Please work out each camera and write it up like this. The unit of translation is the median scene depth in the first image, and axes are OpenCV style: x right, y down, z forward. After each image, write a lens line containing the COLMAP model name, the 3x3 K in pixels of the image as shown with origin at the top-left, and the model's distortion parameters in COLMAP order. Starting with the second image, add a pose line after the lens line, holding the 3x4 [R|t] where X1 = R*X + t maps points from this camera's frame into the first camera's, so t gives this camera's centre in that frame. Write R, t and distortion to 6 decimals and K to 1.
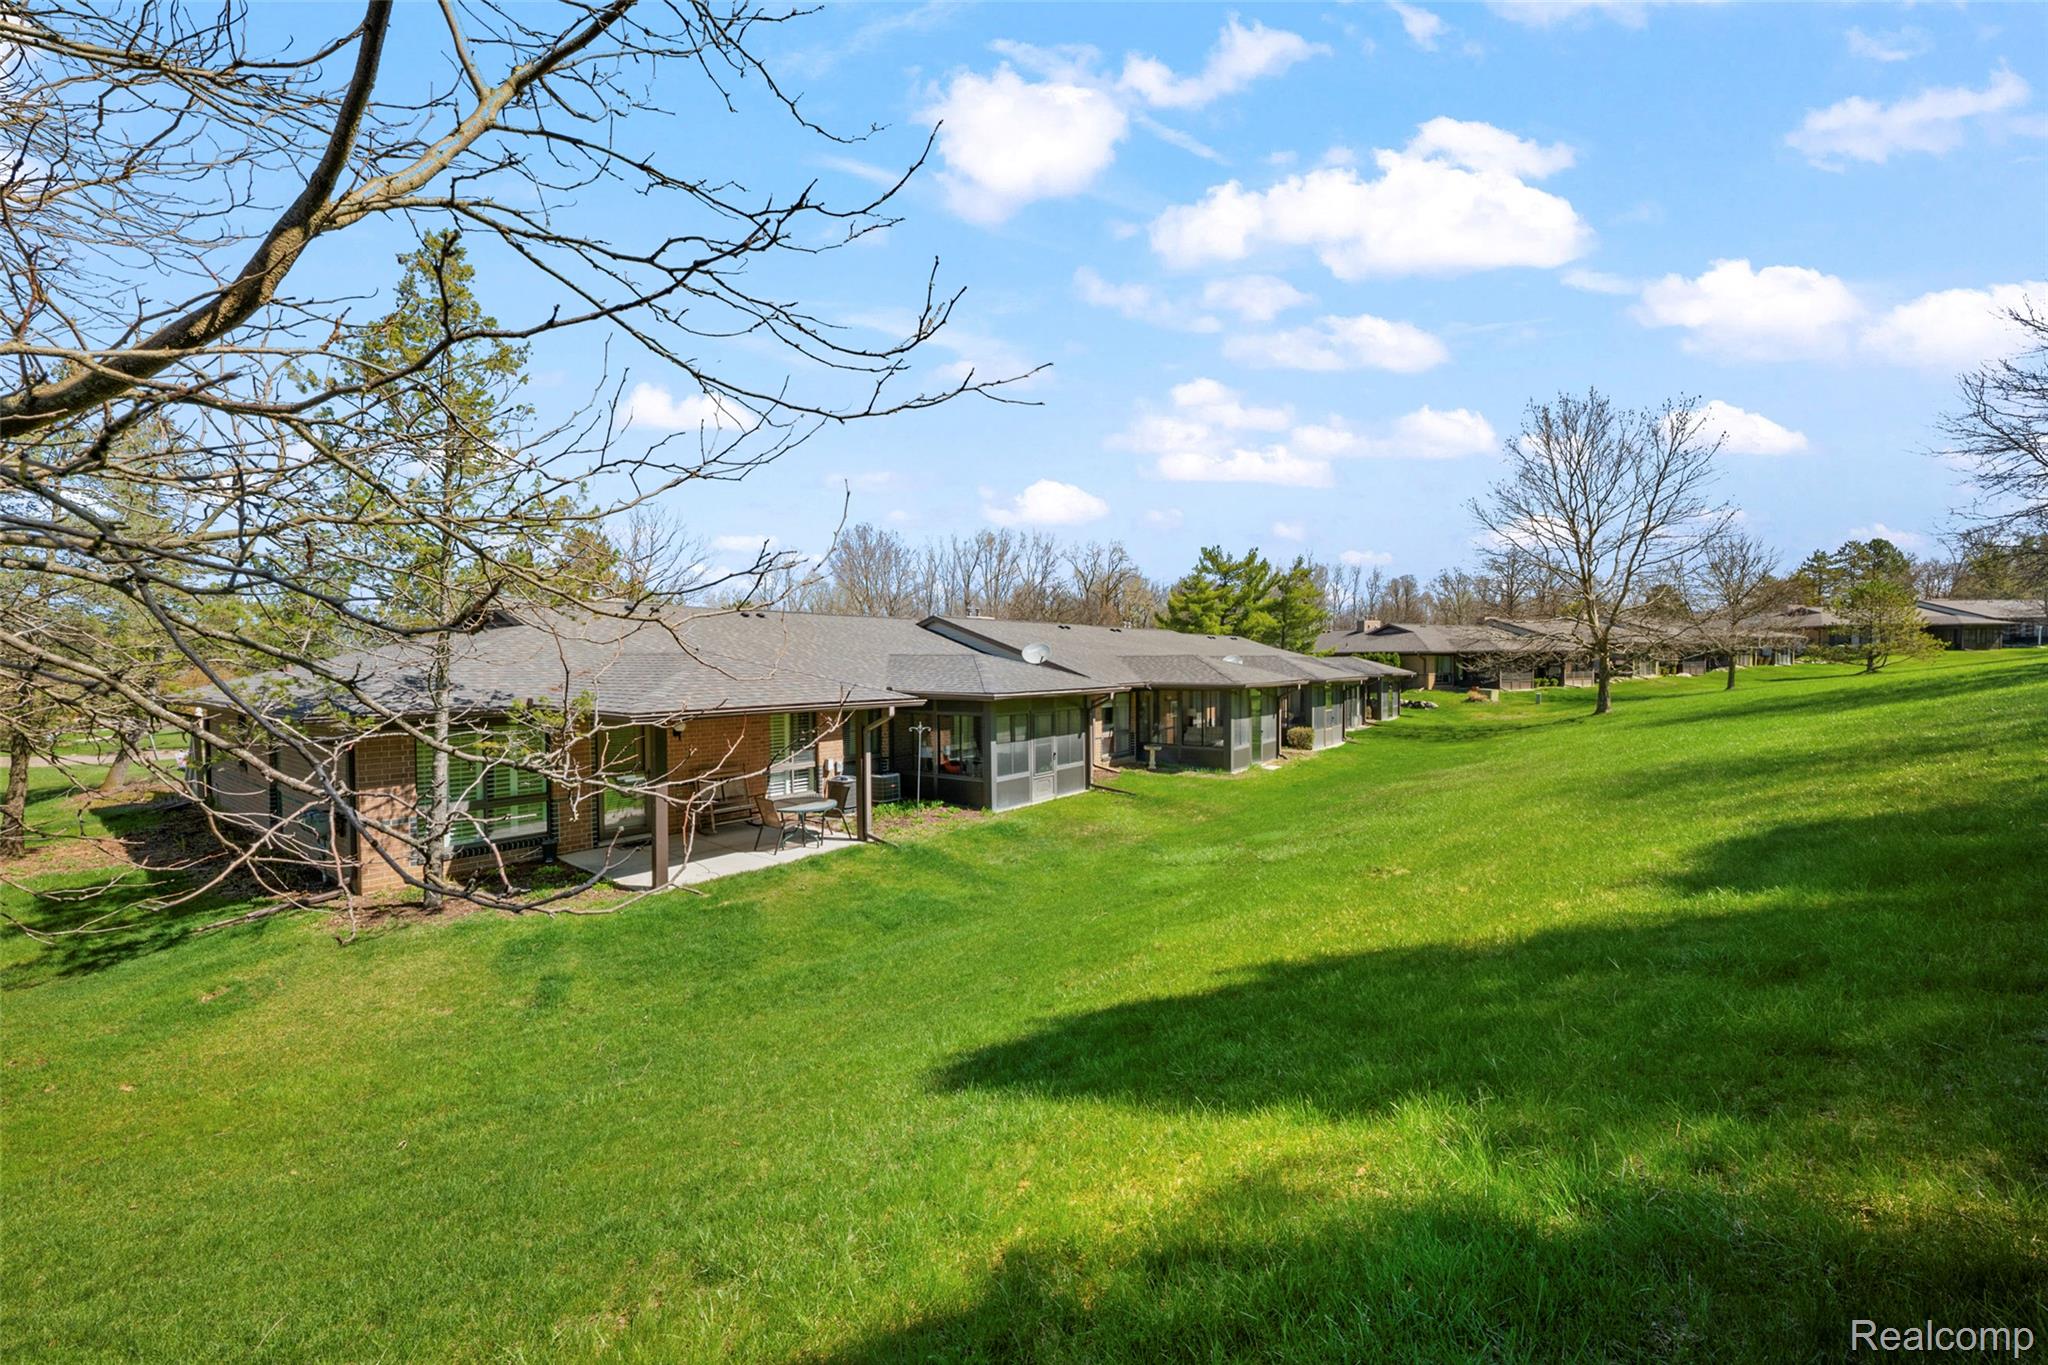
lens RADIAL K [[837.5, 0, 1031.4], [0, 837.5, 711.0], [0, 0, 1]] dist [-0.000036, 0.000020]
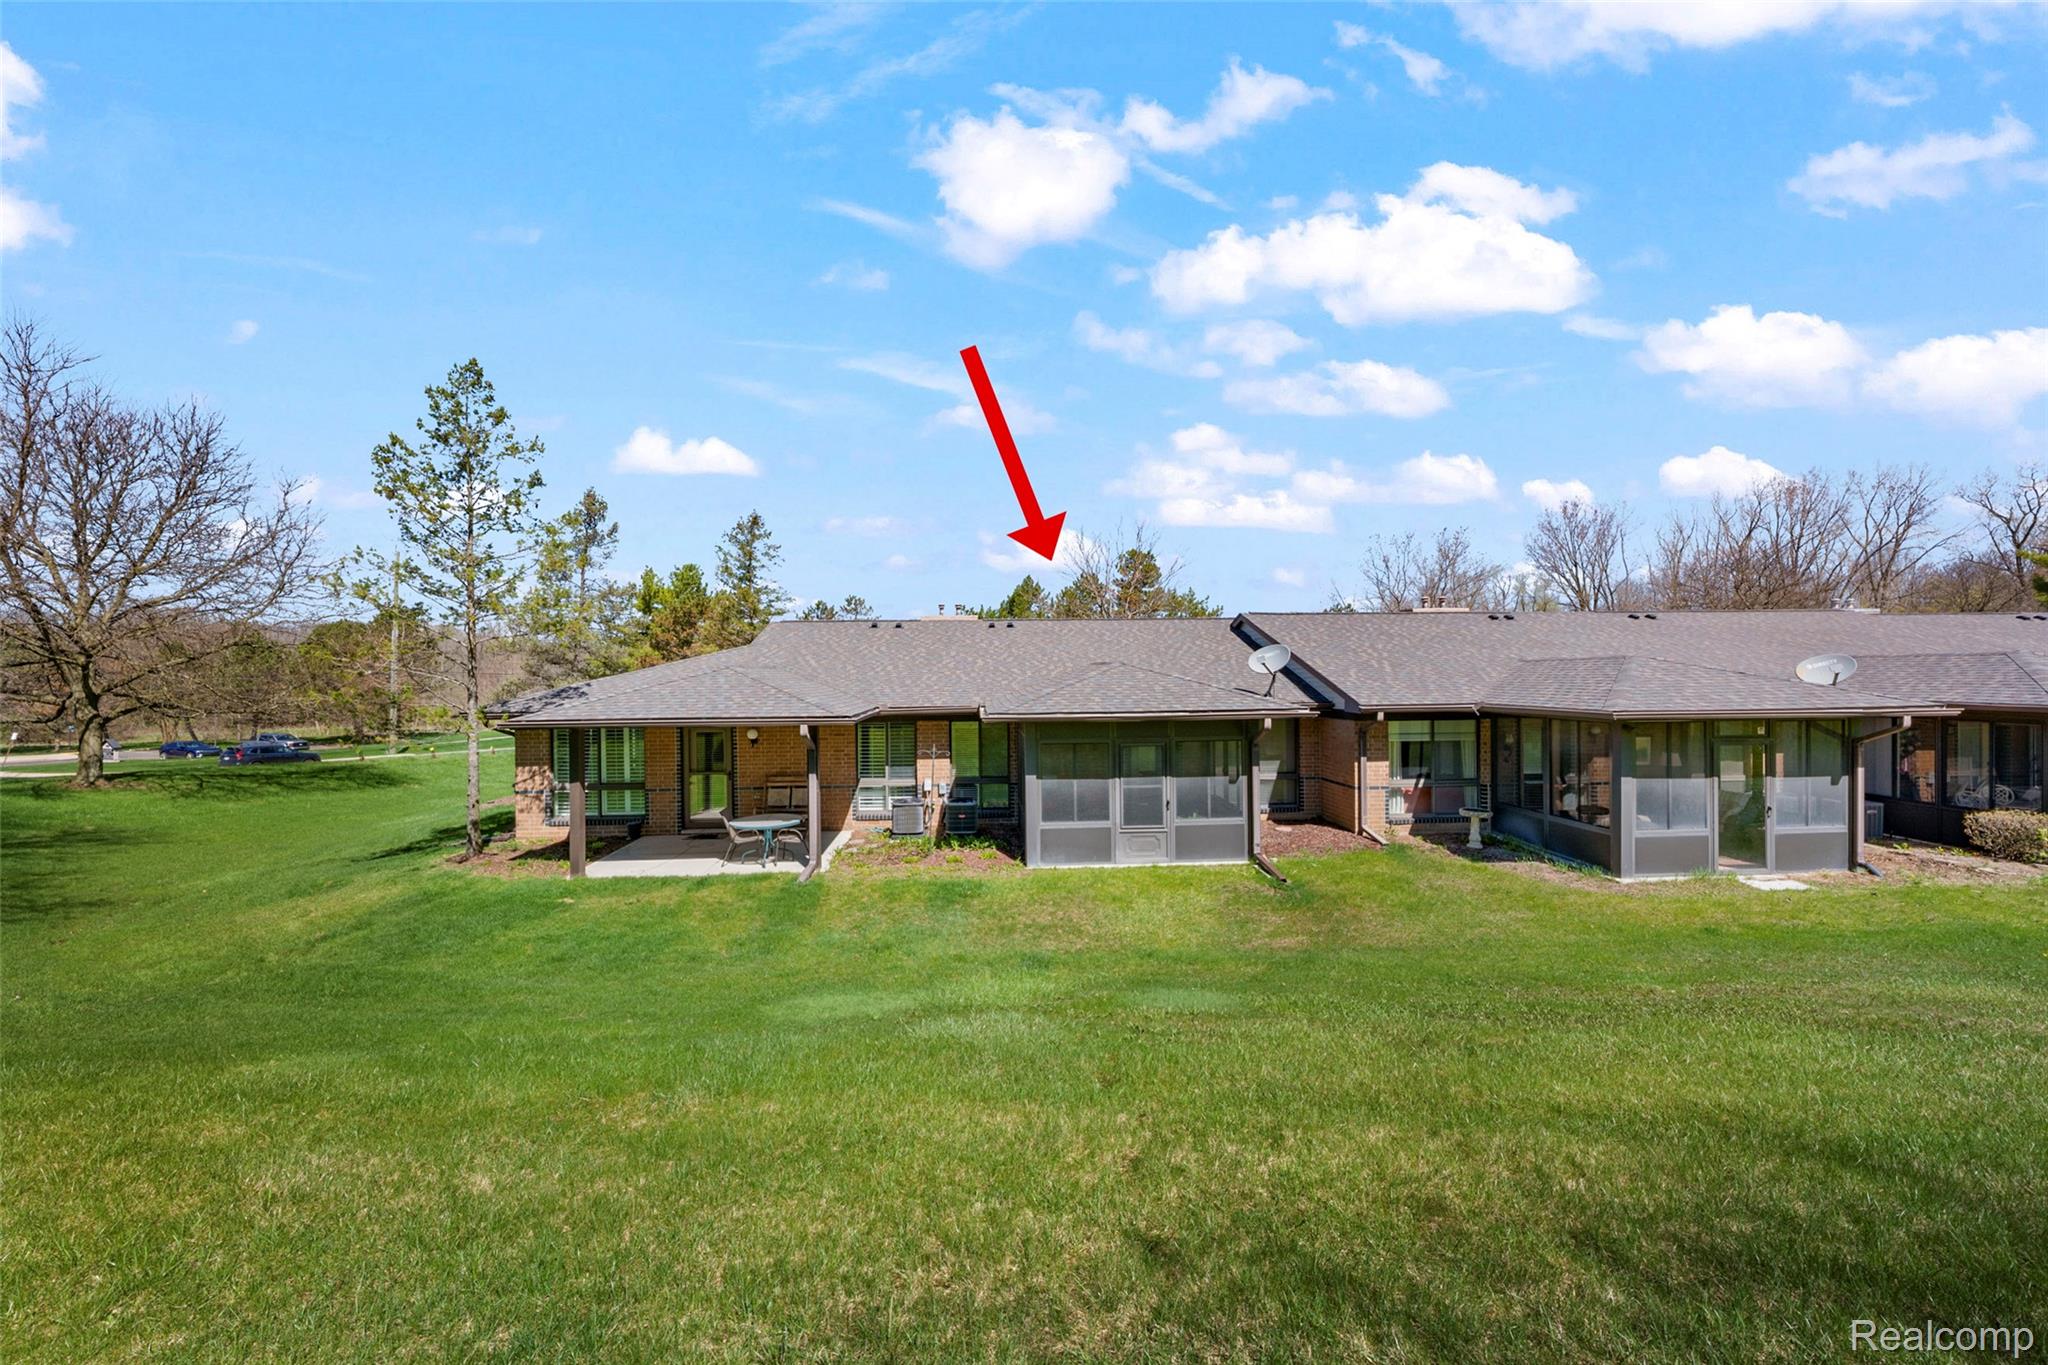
lens RADIAL K [[837.5, 0, 1031.4], [0, 837.5, 711.0], [0, 0, 1]] dist [-0.000036, 0.000020]
pose [[0.638318, 0.031732, -0.769118, 0.405644], [-0.038860, 0.999204, 0.008974, -0.022509], [0.768791, 0.024160, 0.639044, 0.373051]]
